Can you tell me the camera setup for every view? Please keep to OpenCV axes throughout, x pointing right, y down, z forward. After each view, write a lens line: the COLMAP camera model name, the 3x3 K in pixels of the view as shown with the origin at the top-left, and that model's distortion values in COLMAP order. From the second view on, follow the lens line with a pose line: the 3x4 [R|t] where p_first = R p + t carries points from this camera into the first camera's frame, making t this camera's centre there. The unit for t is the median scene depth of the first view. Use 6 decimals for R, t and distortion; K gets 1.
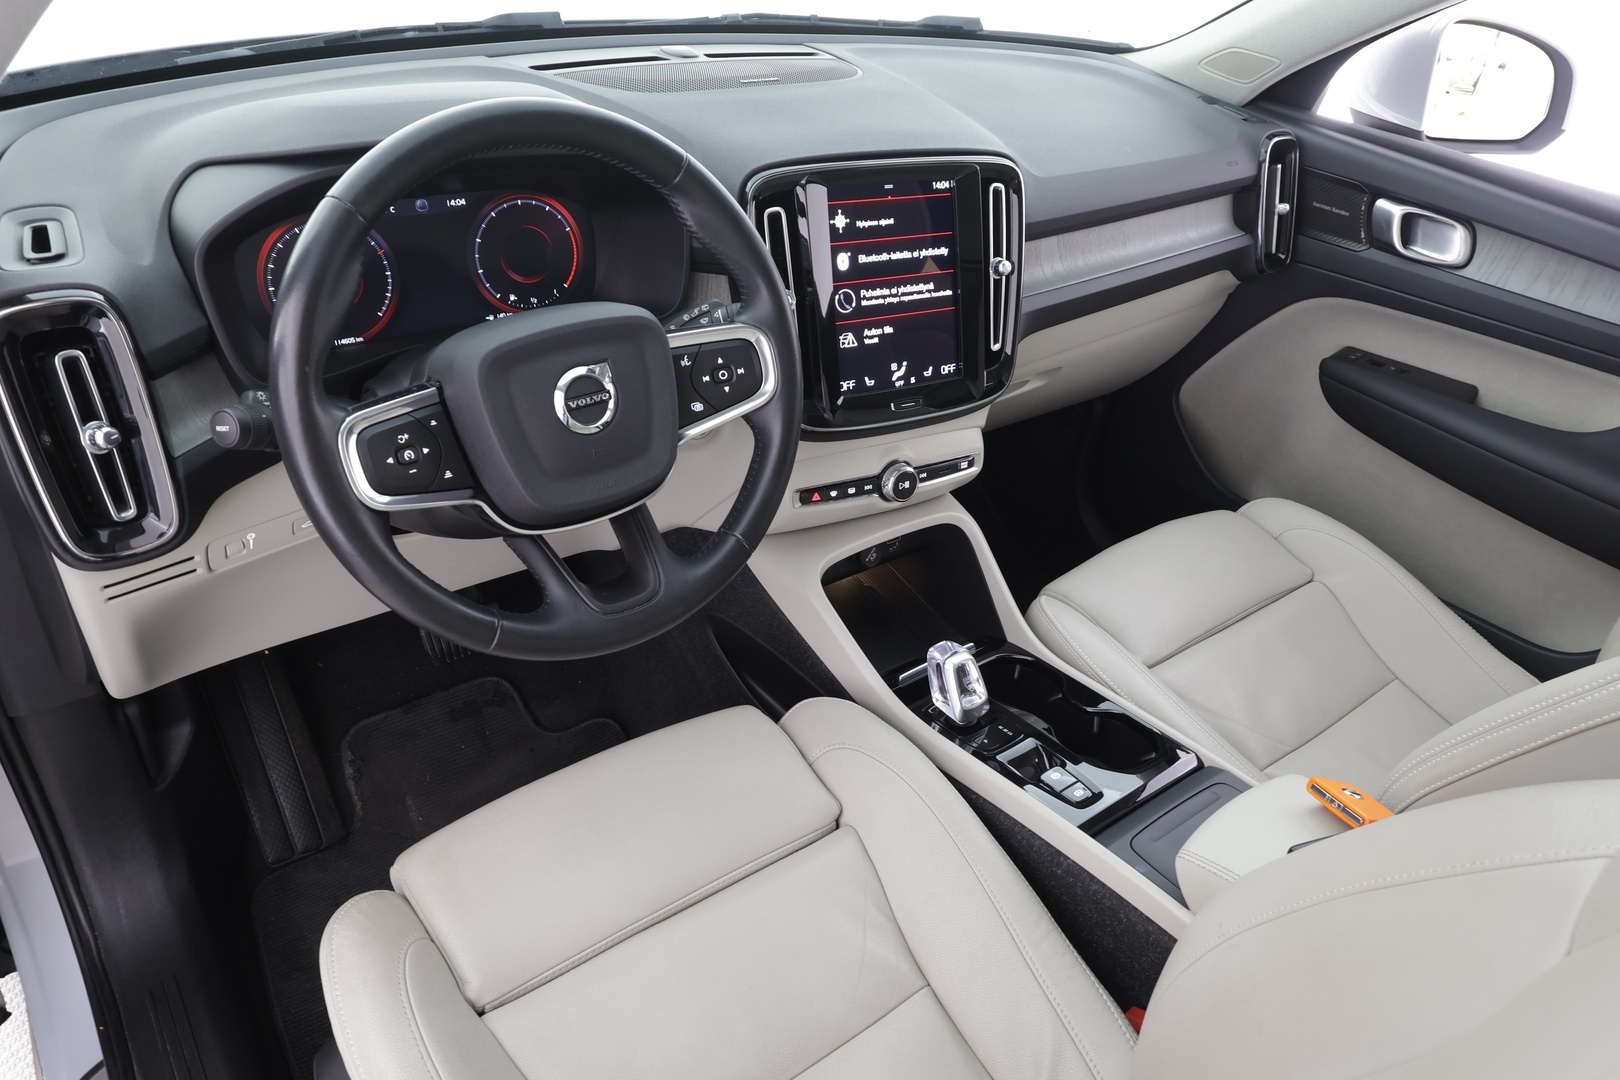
lens RADIAL K [[1093.1, 0, 807.3], [0, 1093.1, 549.3], [0, 0, 1]] dist [-0.017301, 0.002737]
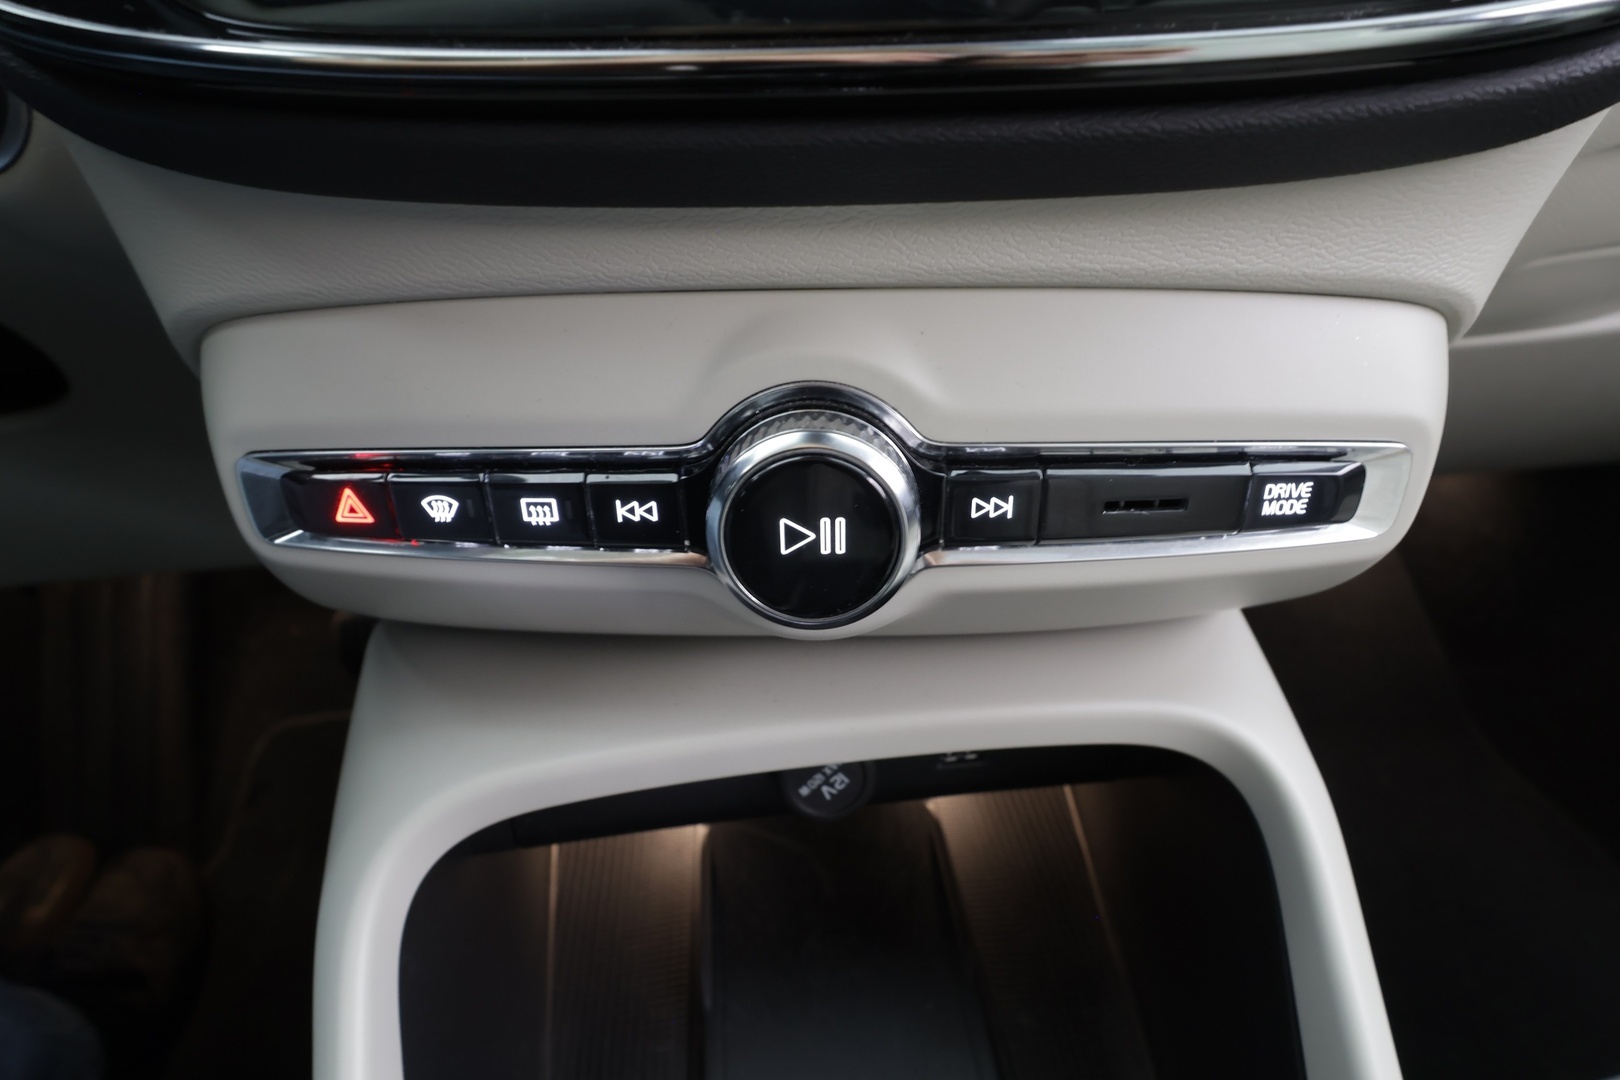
lens RADIAL K [[786.8, 0, 803.4], [0, 786.8, 545.8], [0, 0, 1]] dist [0.005179, 0.000383]
pose [[0.853144, 0.198476, -0.482445, 0.154036], [-0.198655, 0.978723, 0.051347, -0.066380], [0.482371, 0.052034, 0.874420, 0.934250]]
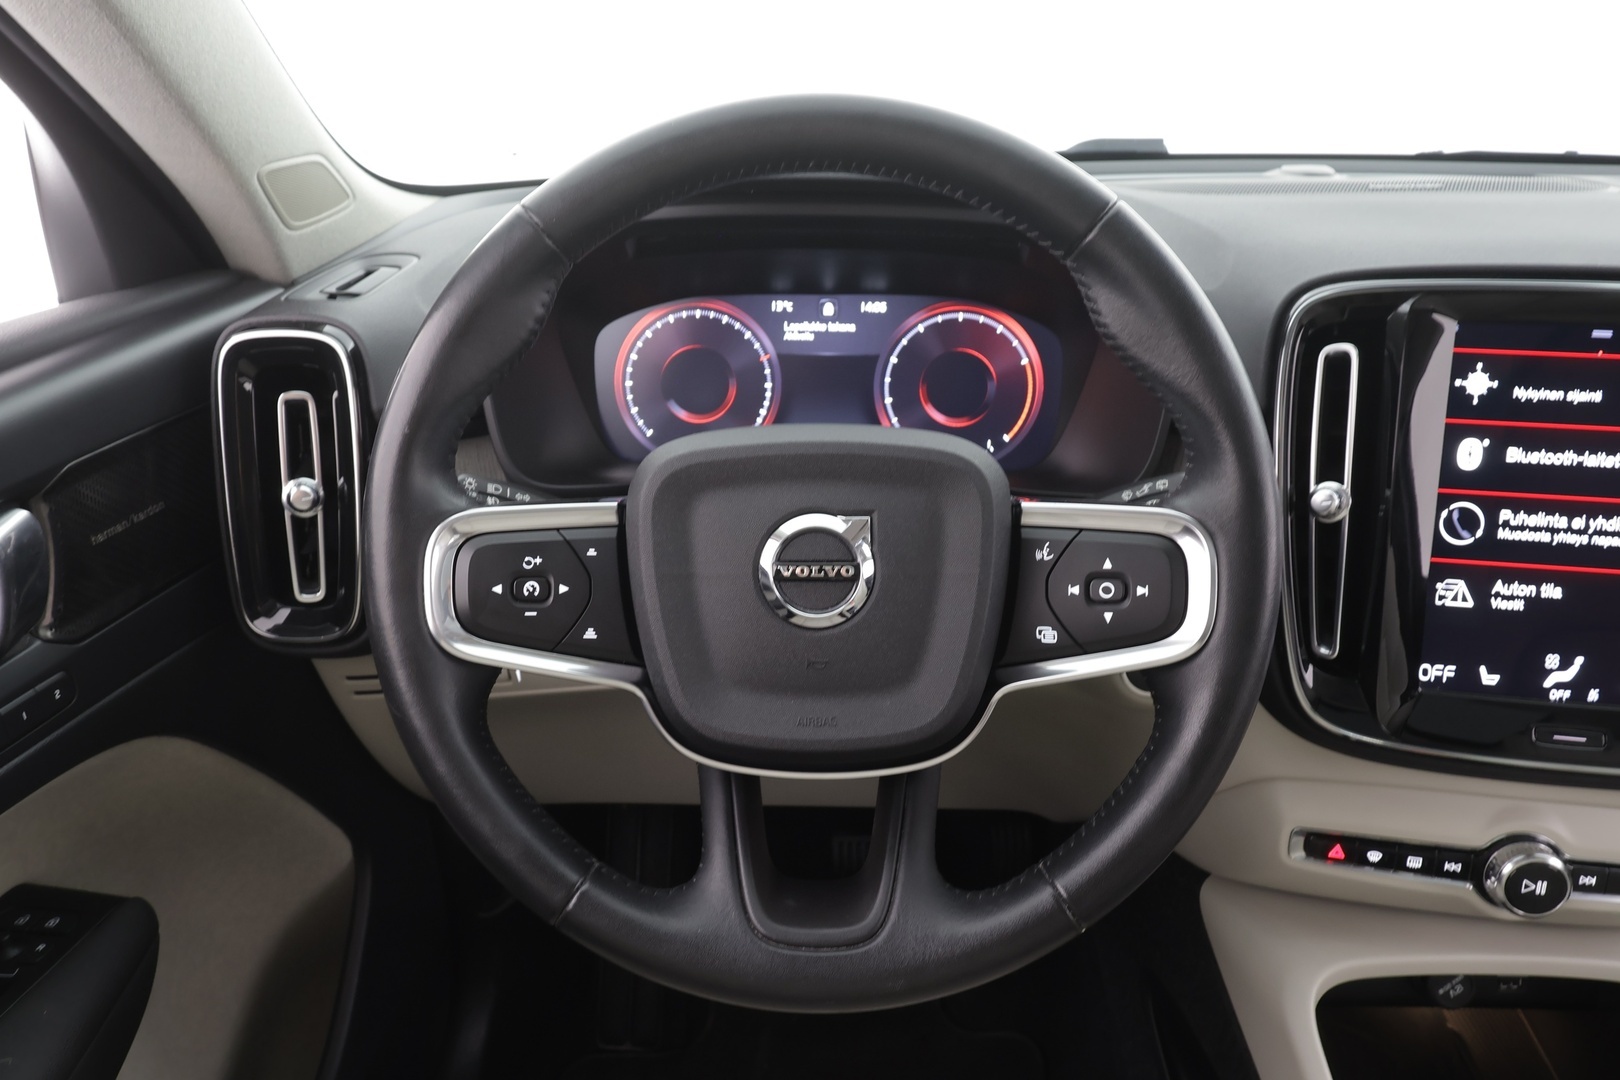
lens RADIAL K [[1030.6, 0, 810.1], [0, 1030.6, 541.9], [0, 0, 1]] dist [-0.006567, 0.001236]
pose [[0.779873, 0.171848, -0.601885, 0.089990], [-0.289128, 0.951745, -0.102890, -0.068301], [0.555160, 0.254263, 0.791927, 0.398381]]
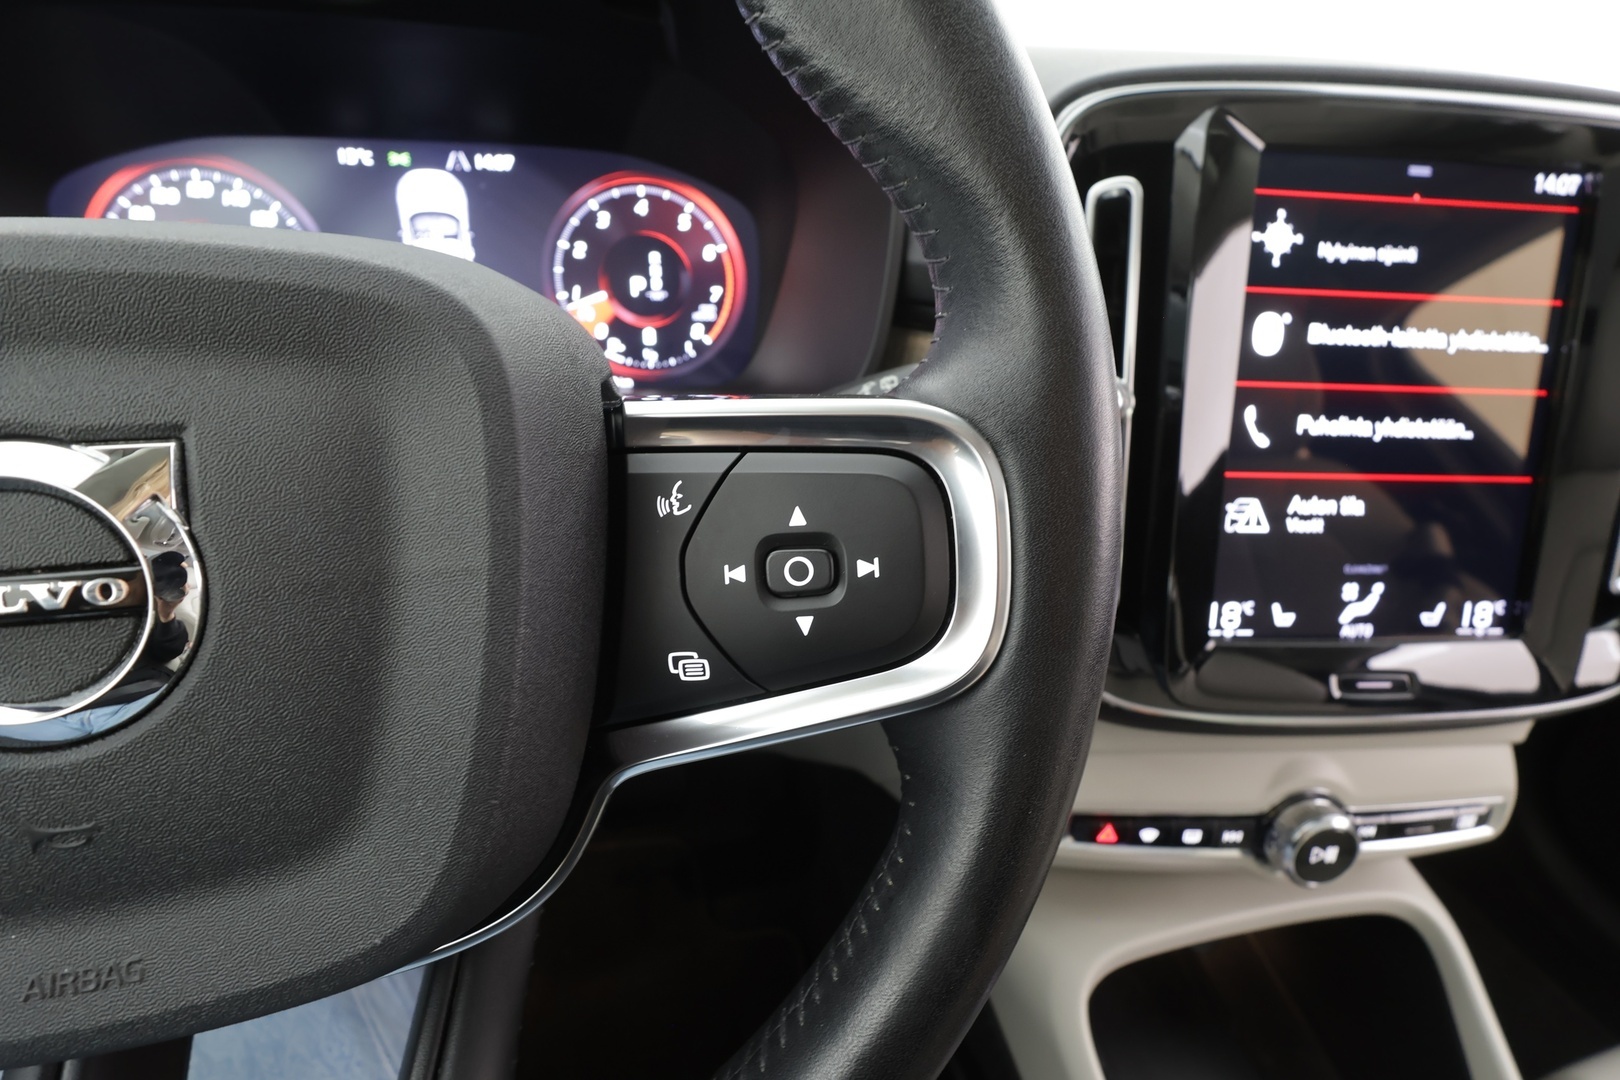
lens RADIAL K [[742.4, 0, 809.3], [0, 742.4, 542.7], [0, 0, 1]] dist [-0.007769, 0.001127]
pose [[0.905683, 0.161032, -0.392182, -0.003047], [-0.206900, 0.975300, -0.077342, -0.120903], [0.370041, 0.151190, 0.916630, 0.659228]]
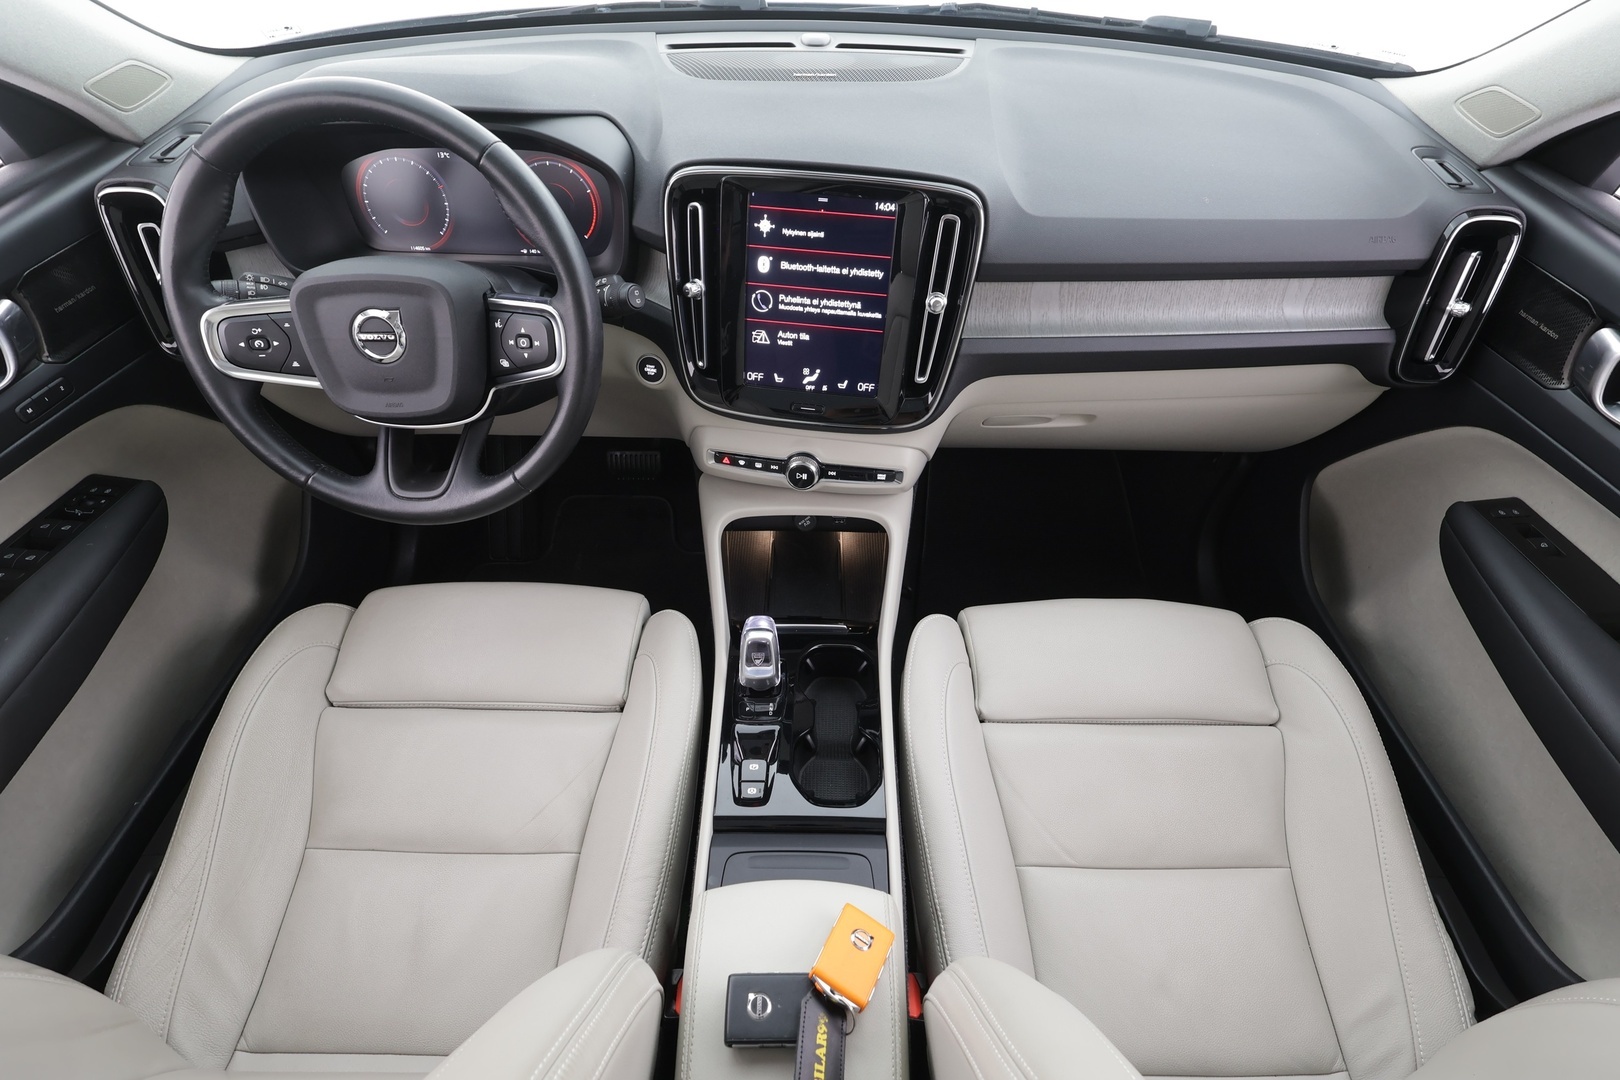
lens RADIAL K [[742.4, 0, 813.7], [0, 742.4, 543.2], [0, 0, 1]] dist [-0.007769, 0.001127]
pose [[0.793261, 0.389843, -0.467717, 0.507582], [-0.294997, 0.918051, 0.264875, -0.211541], [0.532648, -0.072139, 0.843257, 0.371553]]
